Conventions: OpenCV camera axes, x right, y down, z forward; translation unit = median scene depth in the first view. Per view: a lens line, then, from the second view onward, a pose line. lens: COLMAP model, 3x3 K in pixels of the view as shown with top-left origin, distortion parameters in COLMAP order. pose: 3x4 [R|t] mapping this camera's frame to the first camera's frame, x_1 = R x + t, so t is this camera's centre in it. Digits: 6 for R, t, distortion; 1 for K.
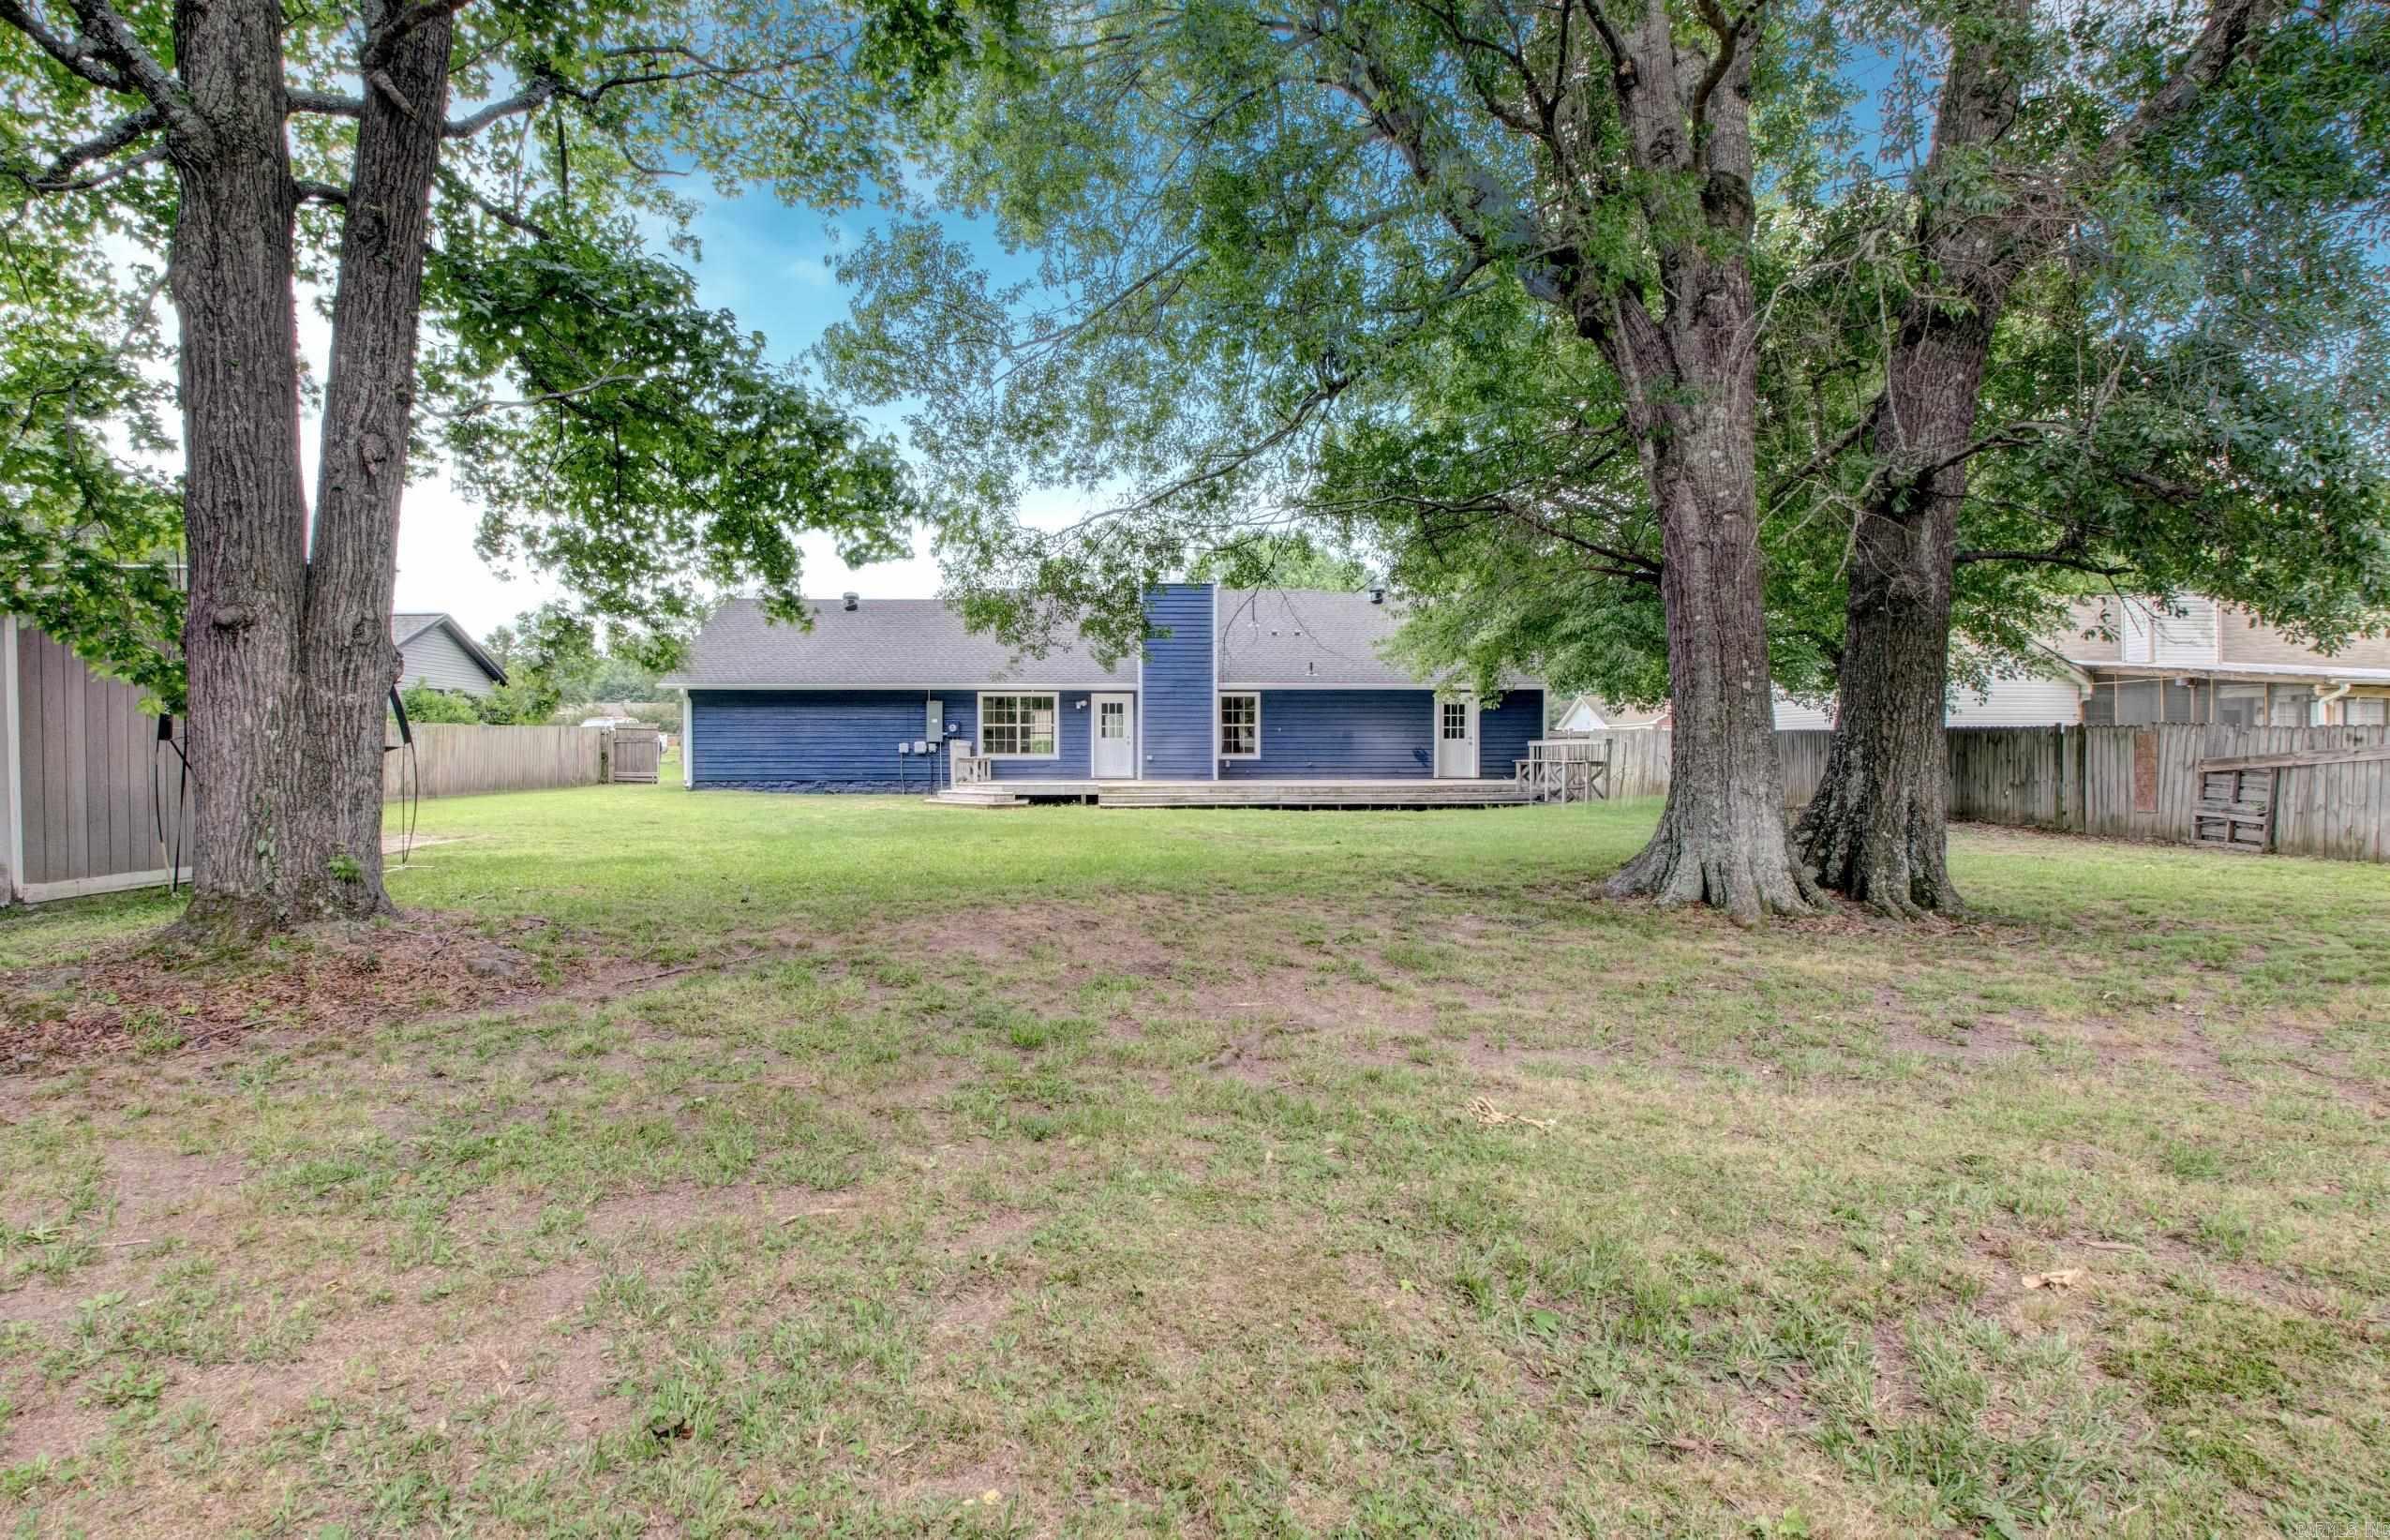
lens RADIAL K [[1117.9, 0, 1185.6], [0, 1117.9, 760.5], [0, 0, 1]] dist [0.014227, -0.023850]
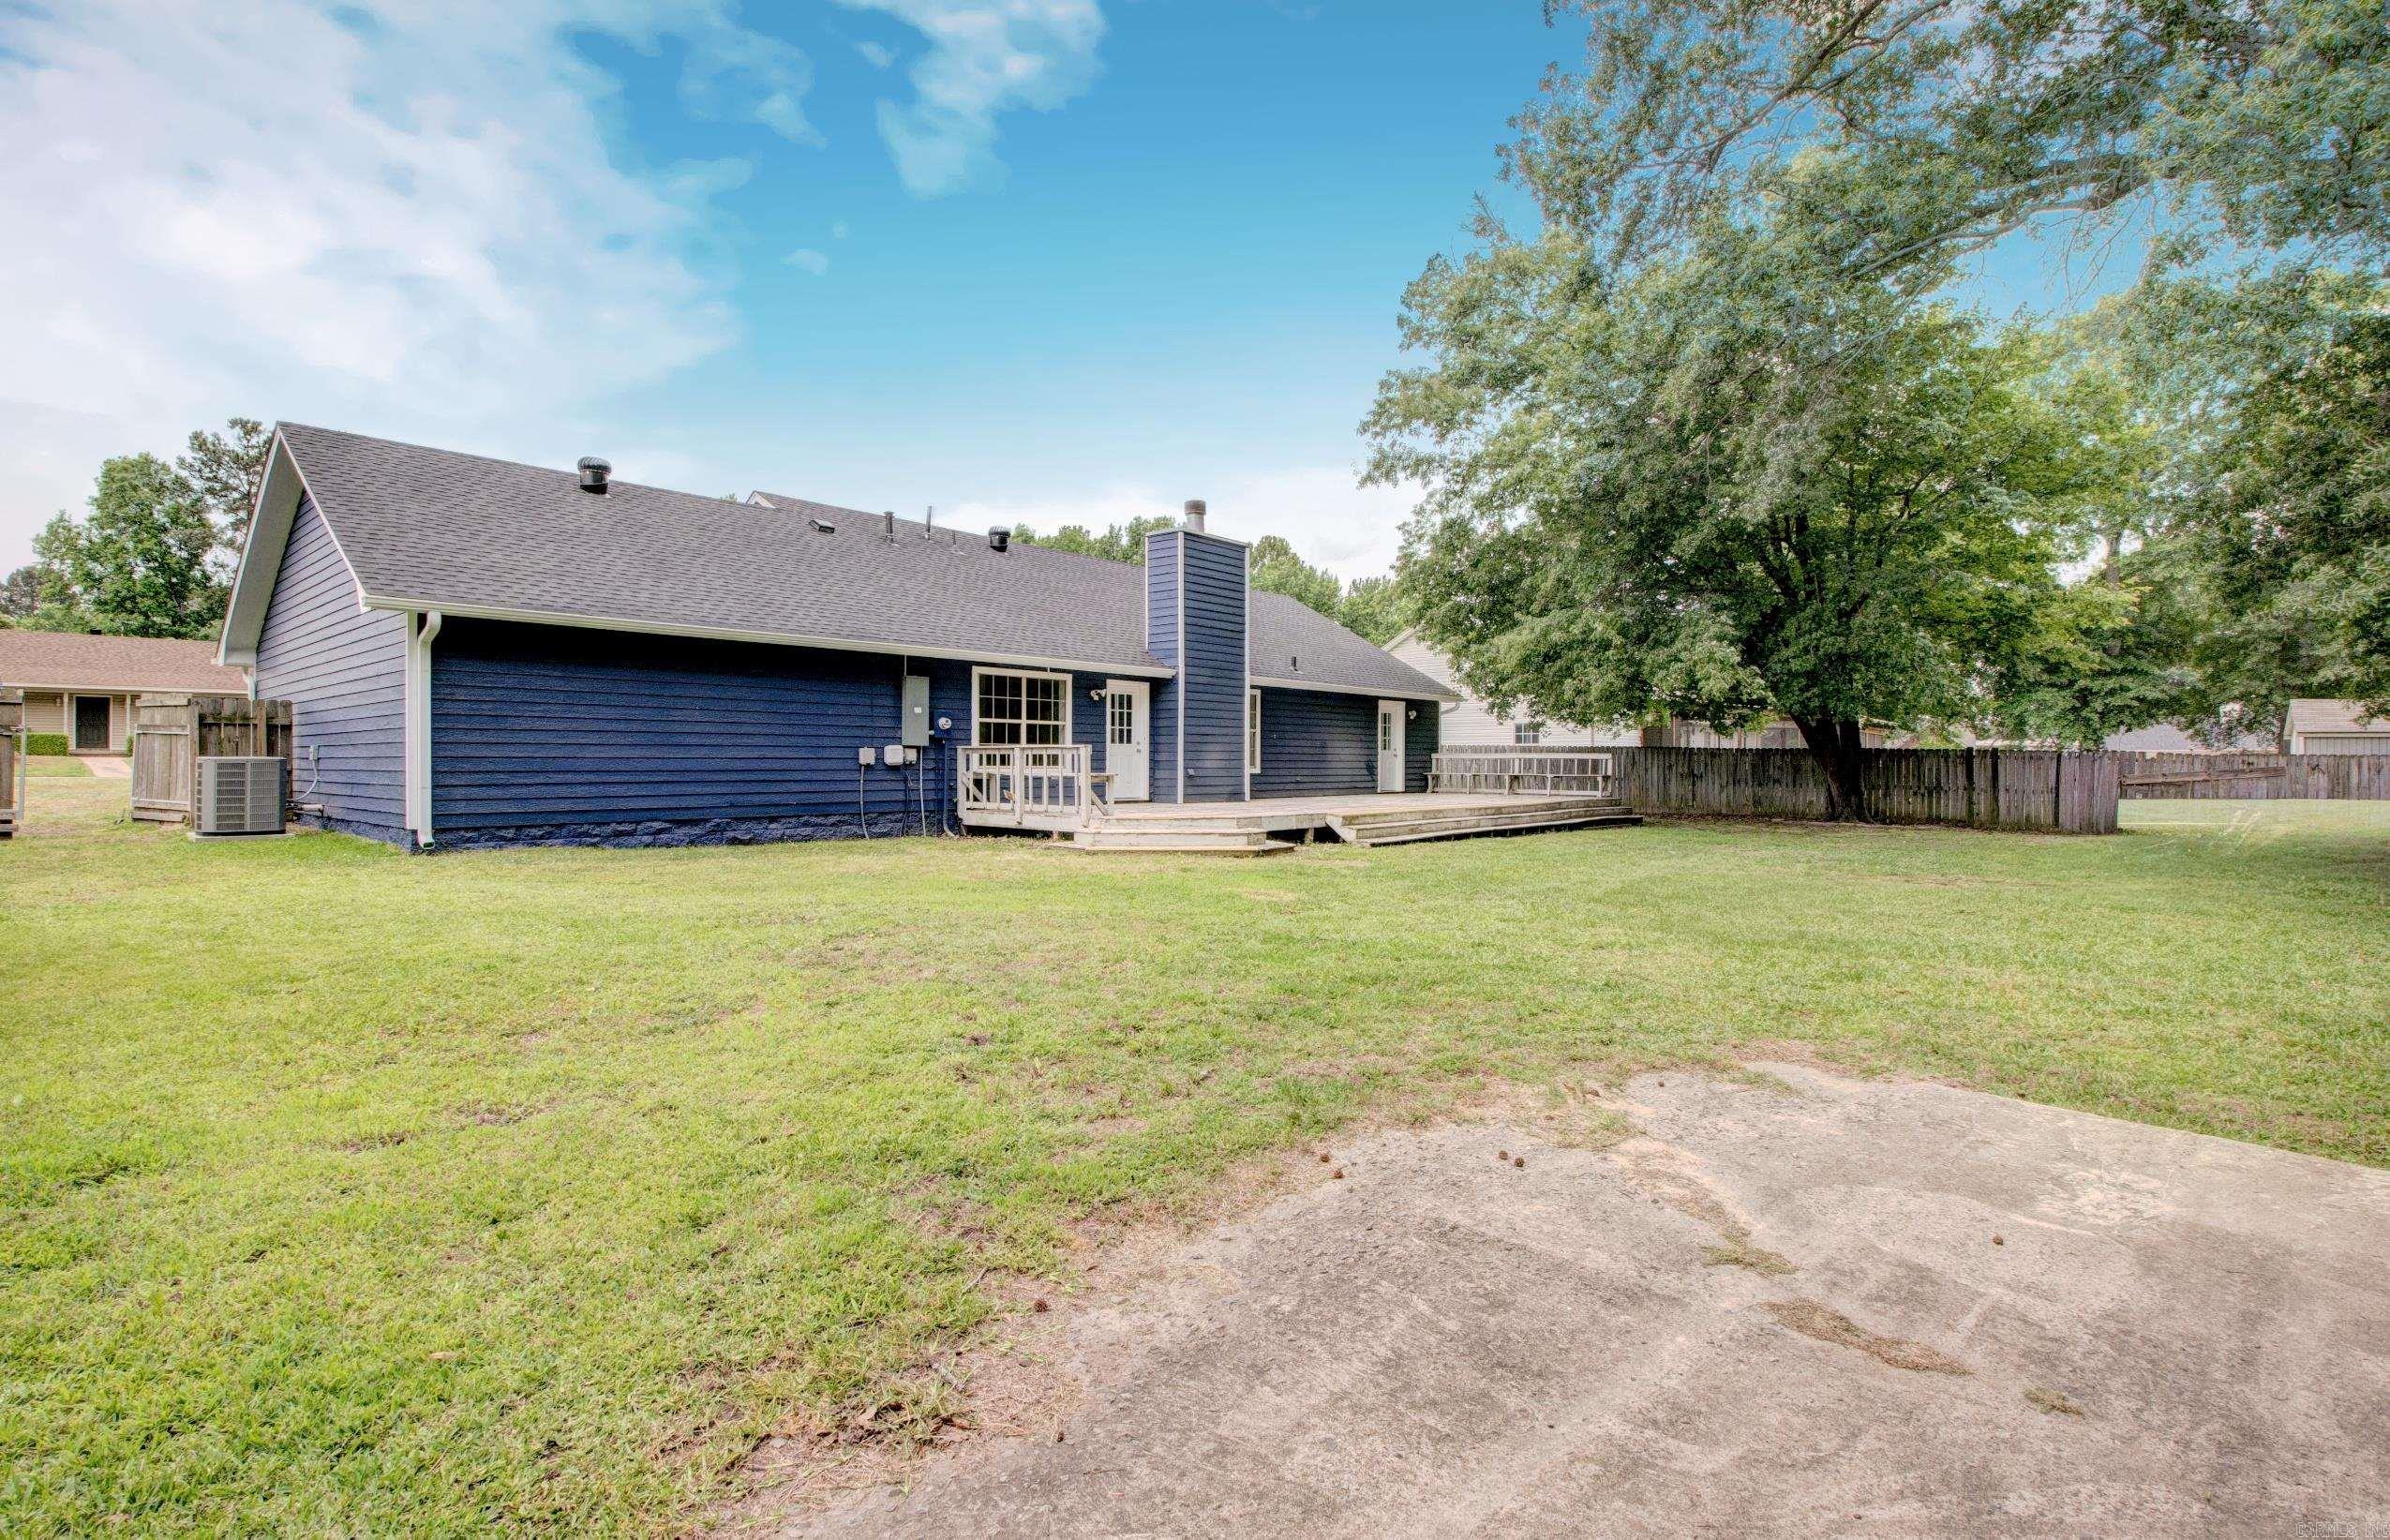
lens RADIAL K [[1117.9, 0, 1185.6], [0, 1117.9, 760.5], [0, 0, 1]] dist [0.014227, -0.023850]
pose [[0.691830, 0.003537, 0.722052, -0.549398], [-0.004067, 0.999991, -0.001002, -0.009199], [-0.722049, -0.002244, 0.691839, 0.488715]]
